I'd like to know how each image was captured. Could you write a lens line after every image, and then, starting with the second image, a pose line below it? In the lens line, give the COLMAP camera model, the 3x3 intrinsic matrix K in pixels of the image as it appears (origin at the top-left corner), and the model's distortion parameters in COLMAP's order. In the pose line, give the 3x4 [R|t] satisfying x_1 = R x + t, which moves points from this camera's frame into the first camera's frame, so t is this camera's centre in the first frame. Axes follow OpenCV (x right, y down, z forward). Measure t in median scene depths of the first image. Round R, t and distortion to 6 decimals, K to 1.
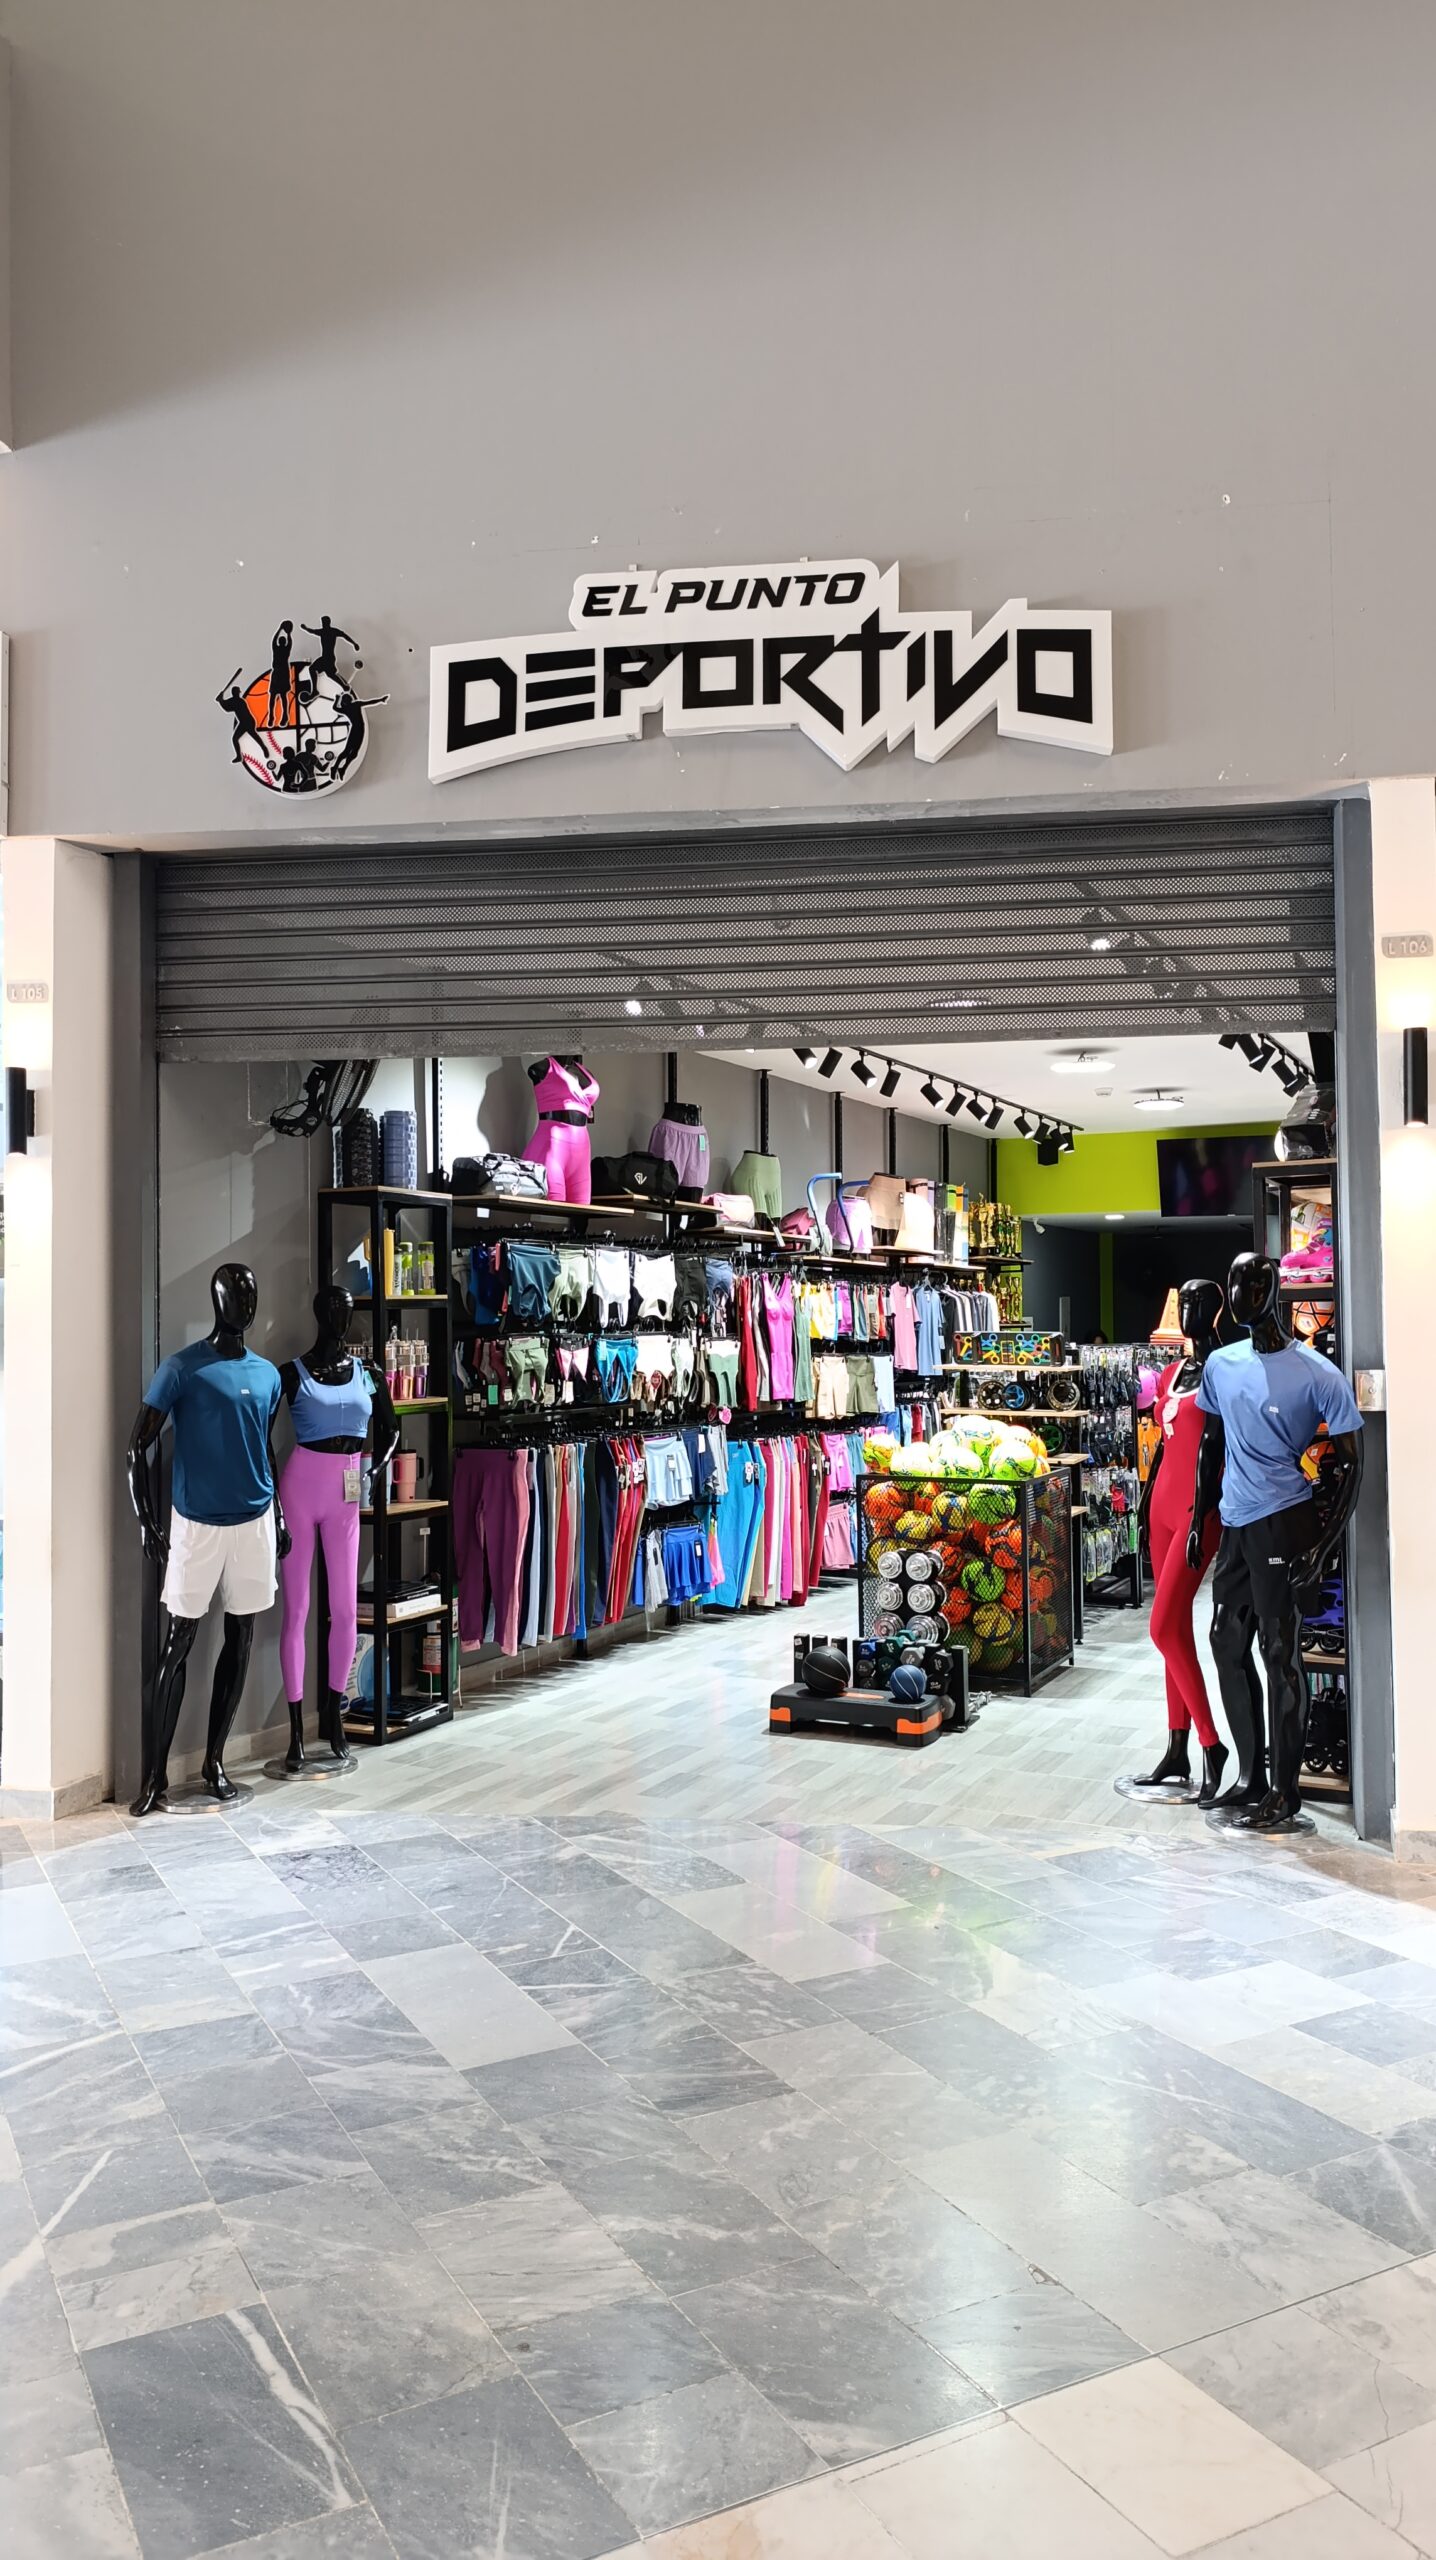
lens RADIAL K [[1743.3, 0, 703.4], [0, 1743.3, 1230.9], [0, 0, 1]] dist [0.040583, -0.060662]
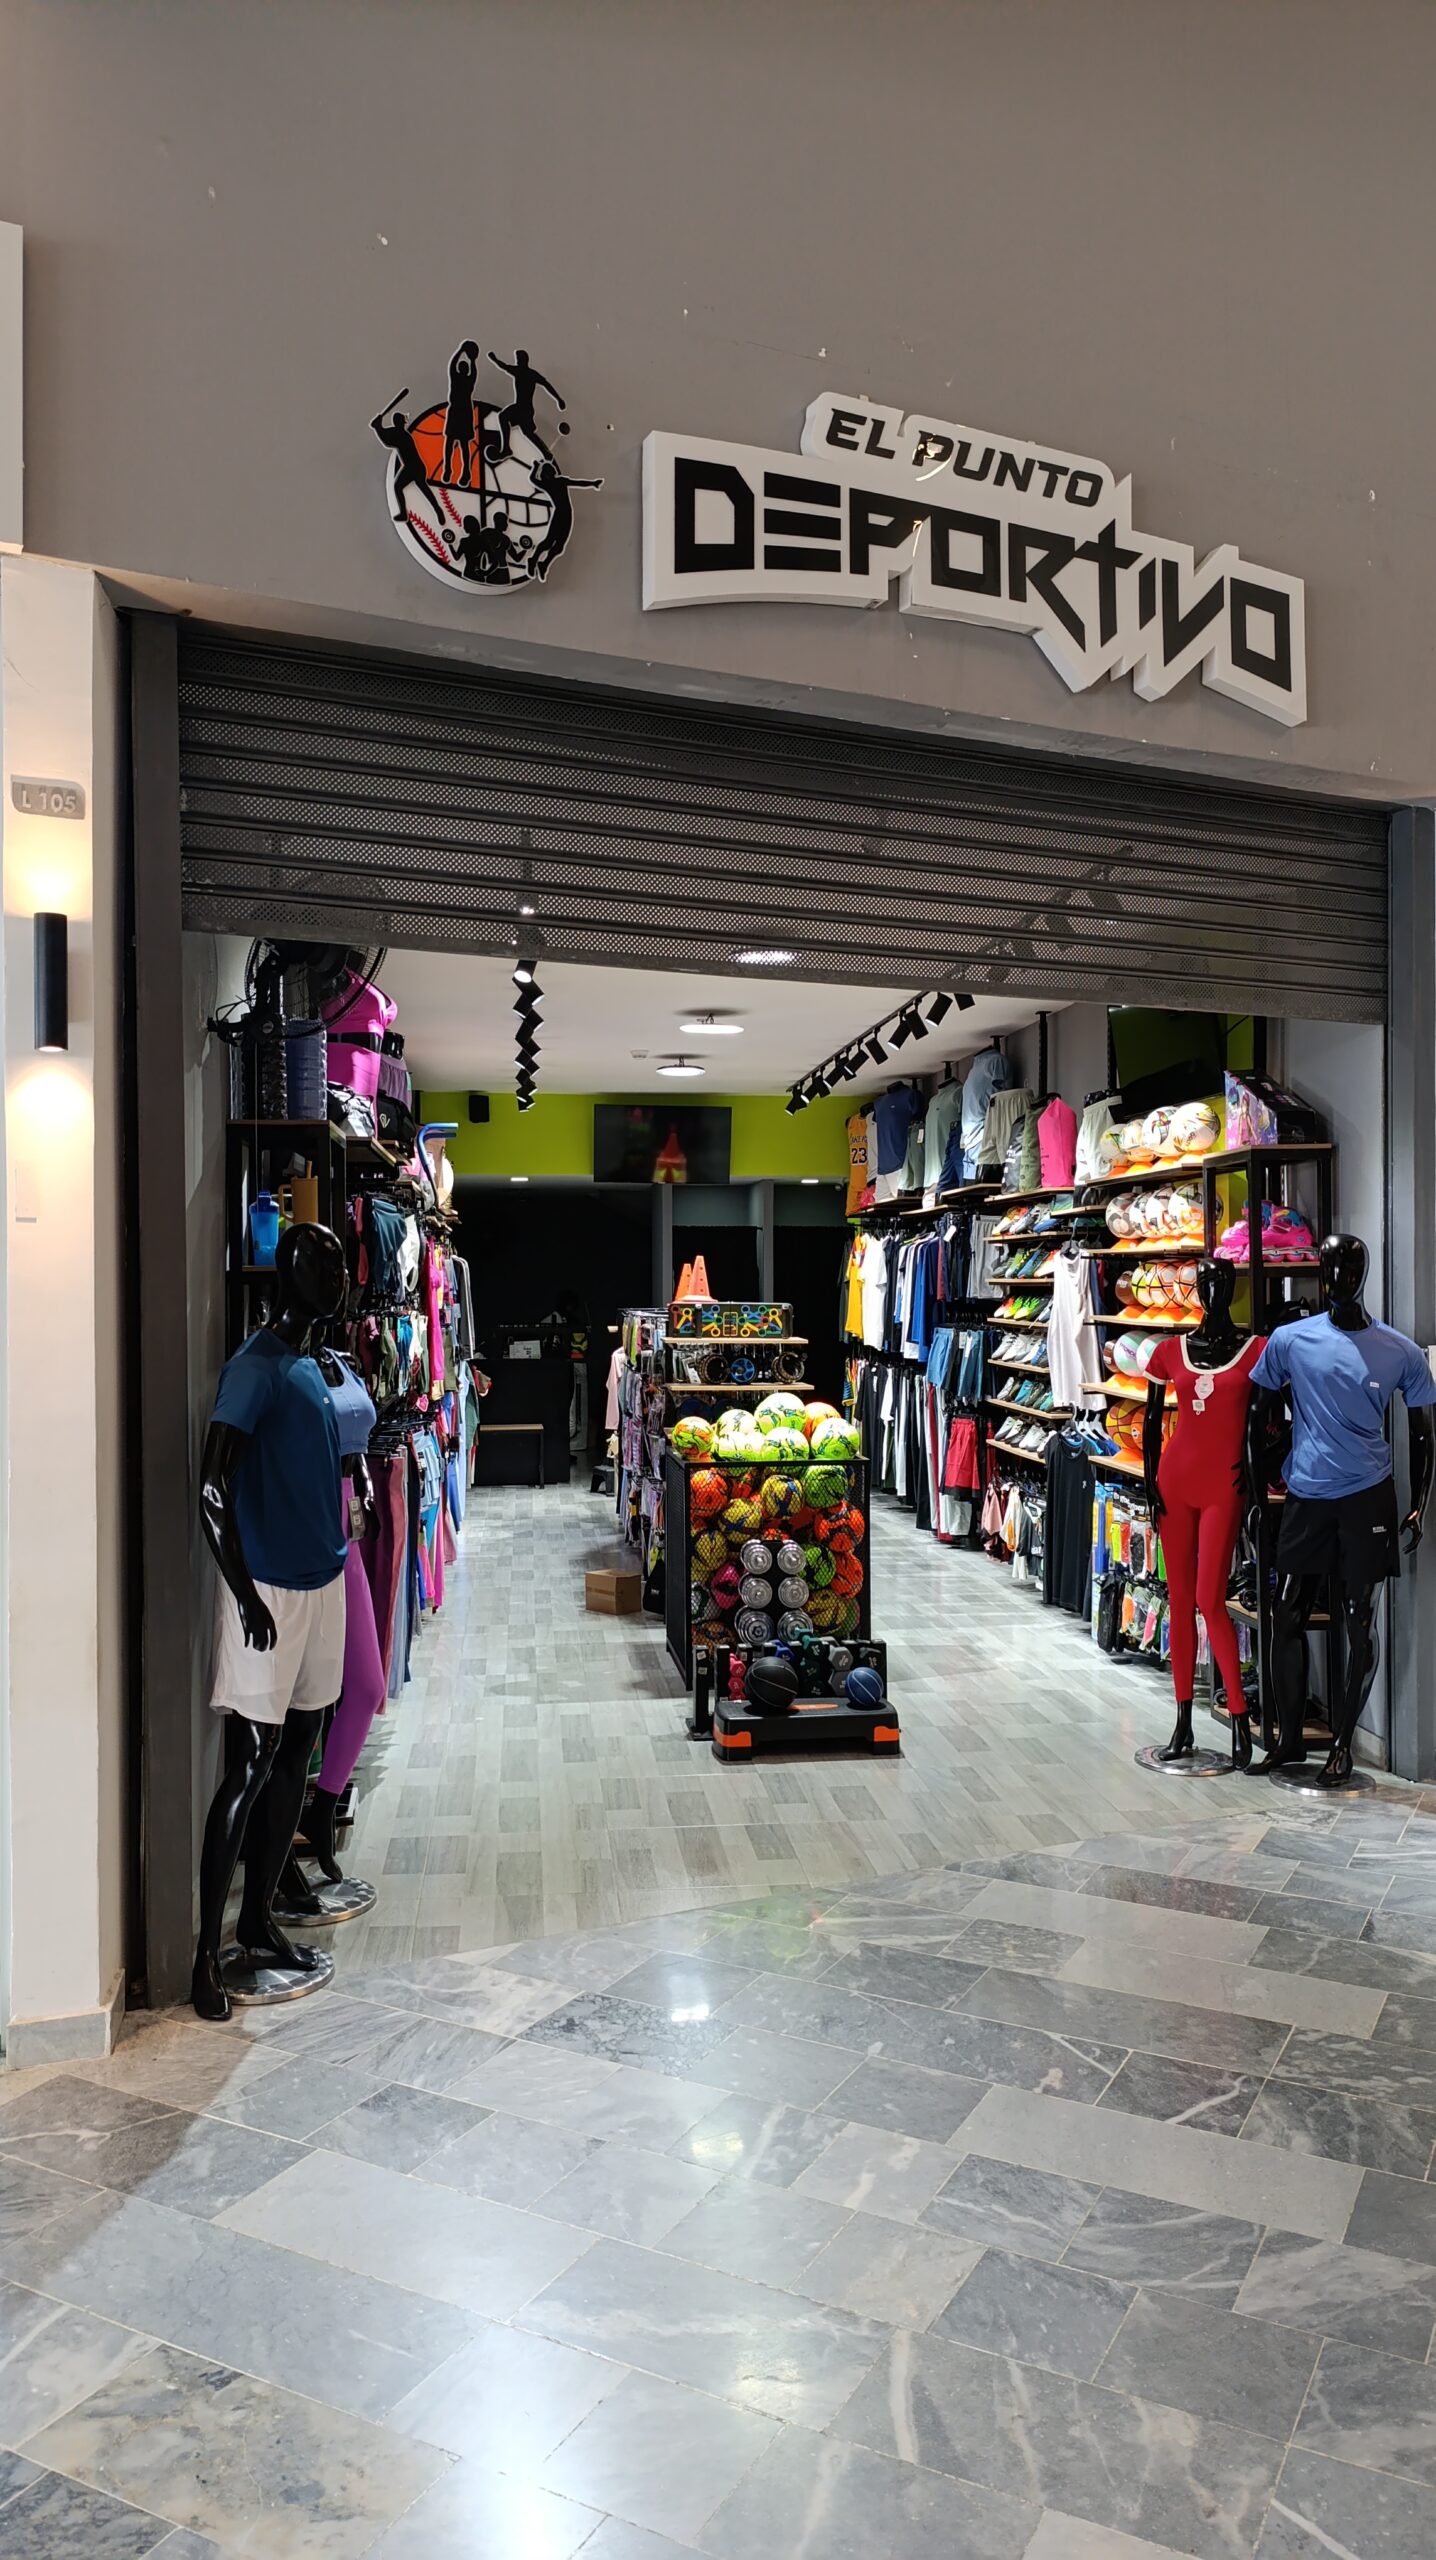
lens RADIAL K [[1743.3, 0, 703.4], [0, 1743.3, 1230.9], [0, 0, 1]] dist [0.040583, -0.060662]
pose [[0.837914, 0.017203, 0.545531, -0.560419], [-0.030889, 0.999396, 0.015928, 0.006119], [-0.544928, -0.030197, 0.837939, 0.334361]]
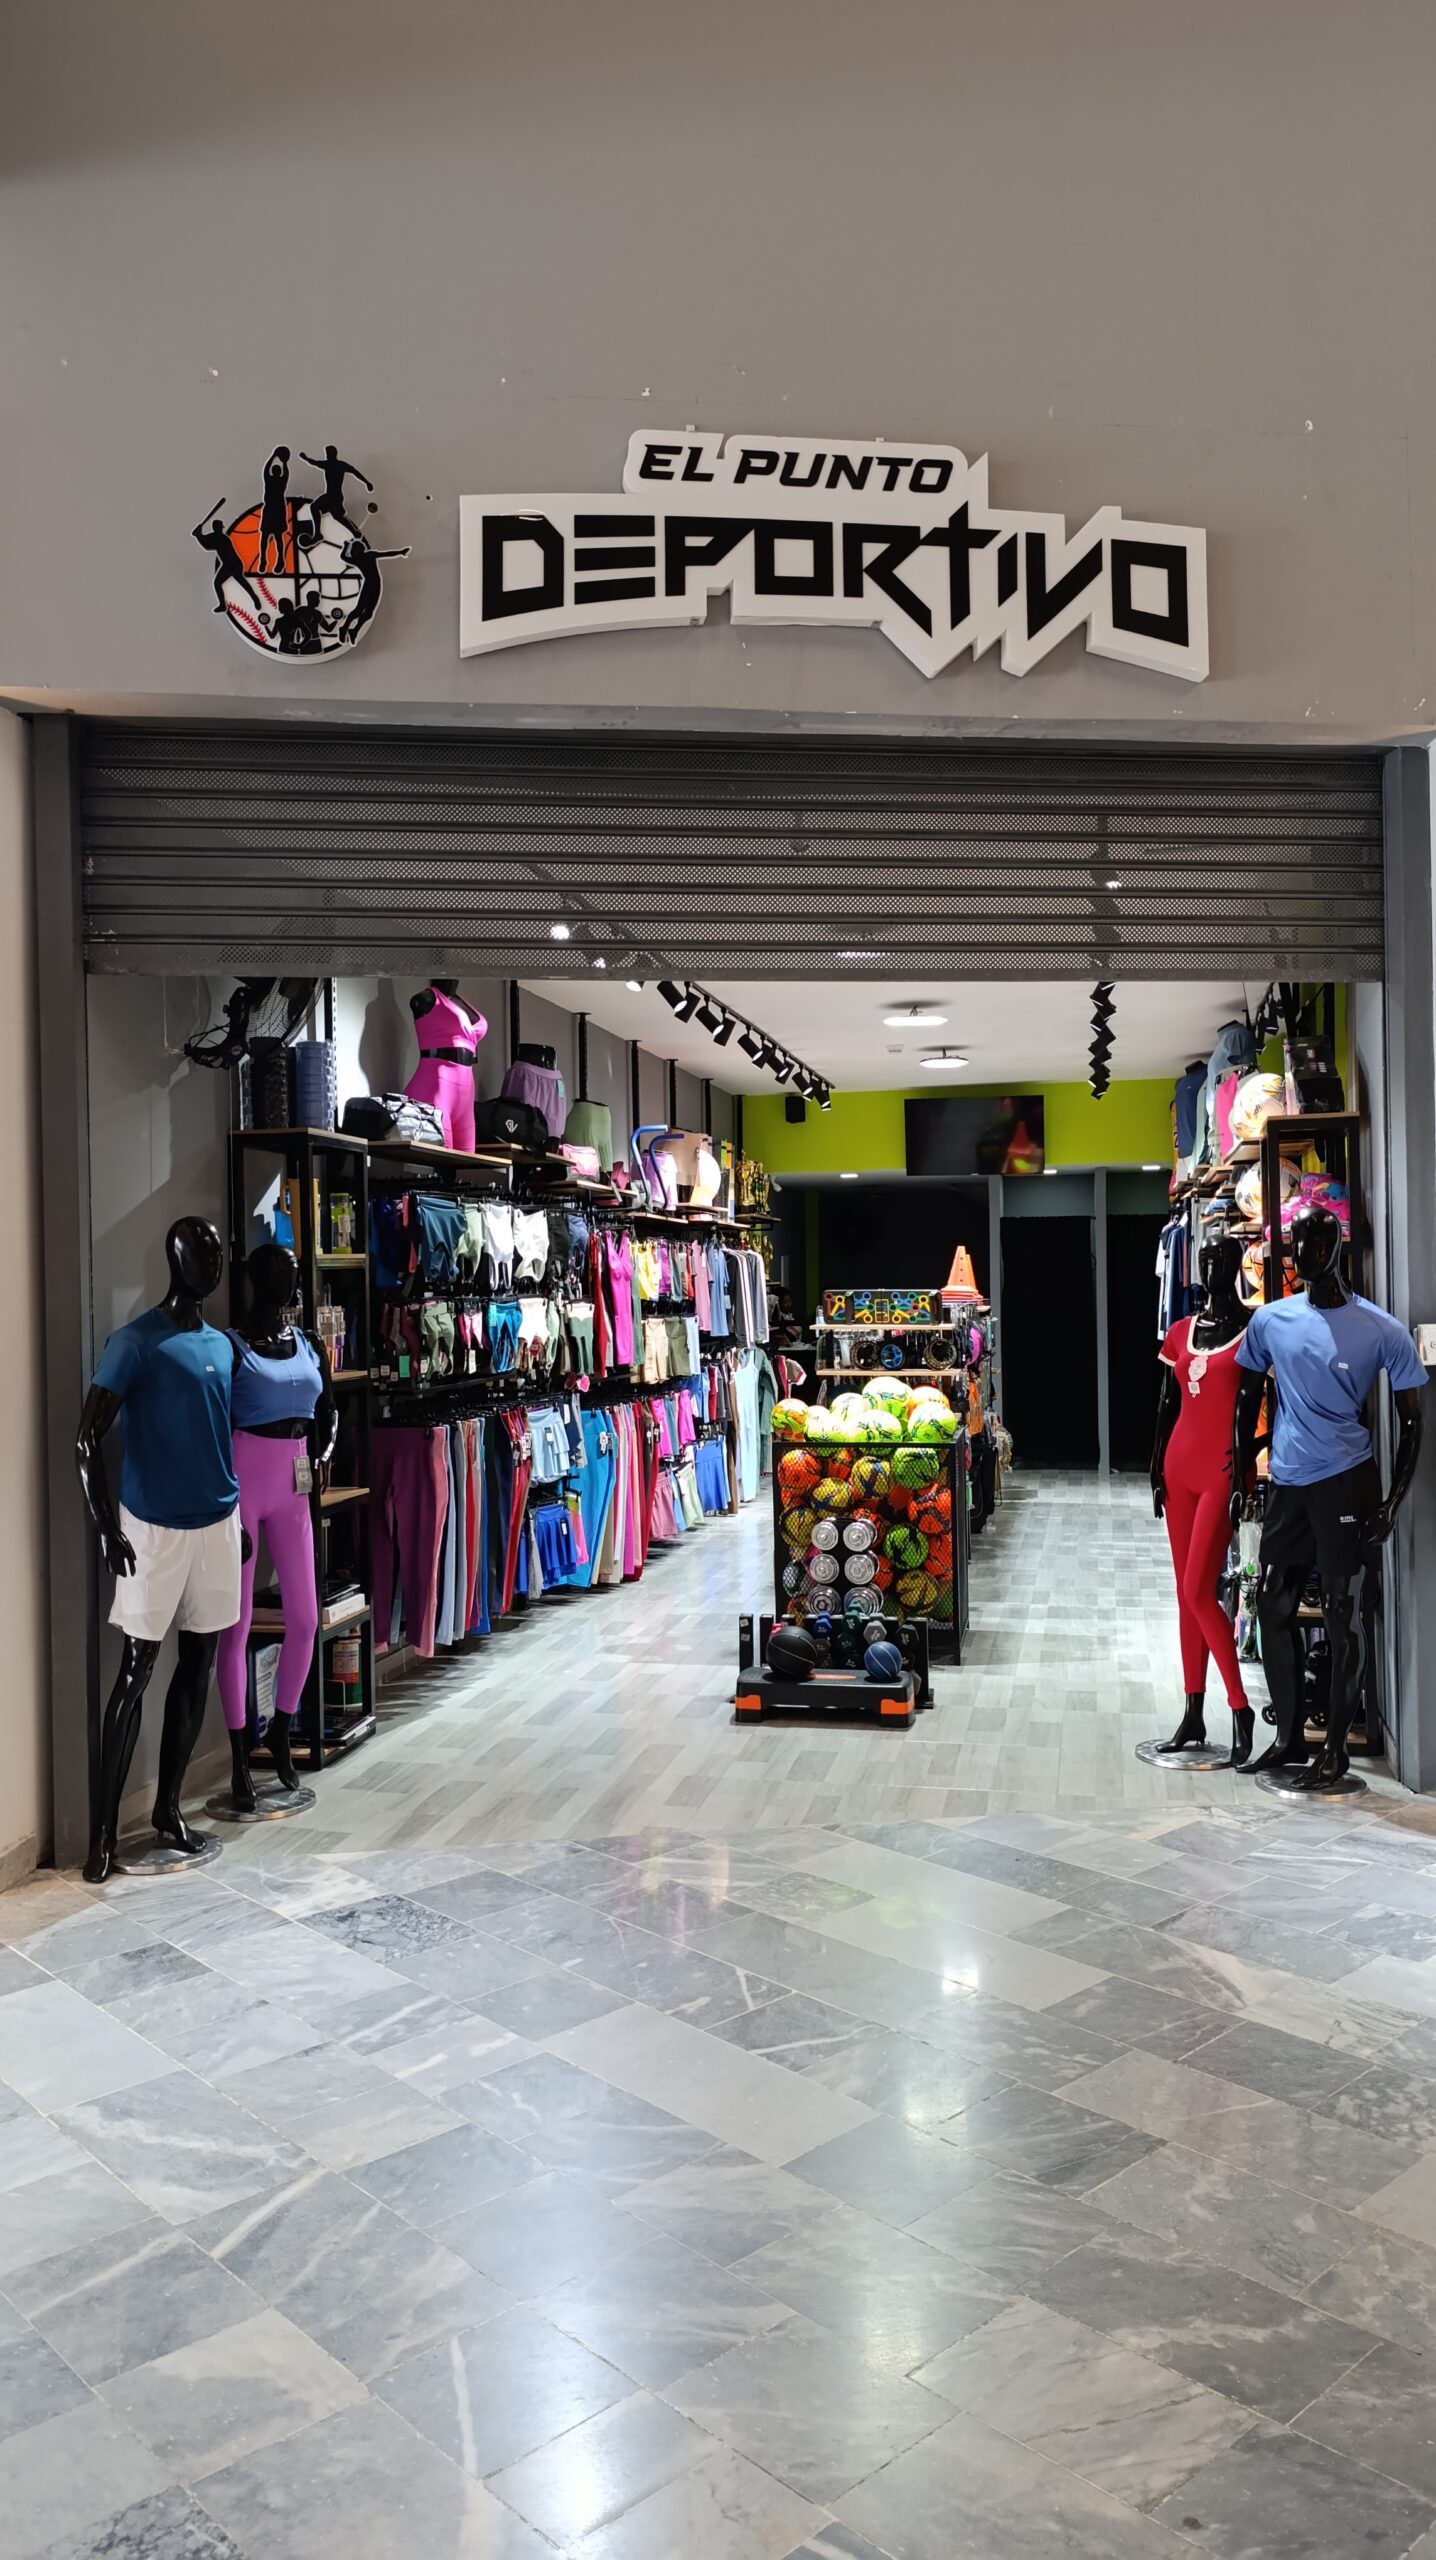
lens RADIAL K [[1743.3, 0, 703.4], [0, 1743.3, 1230.9], [0, 0, 1]] dist [0.040583, -0.060662]
pose [[0.968032, -0.000829, 0.250827, -0.259407], [-0.004812, 0.999749, 0.021876, 0.006424], [-0.250782, -0.022384, 0.967785, 0.135451]]
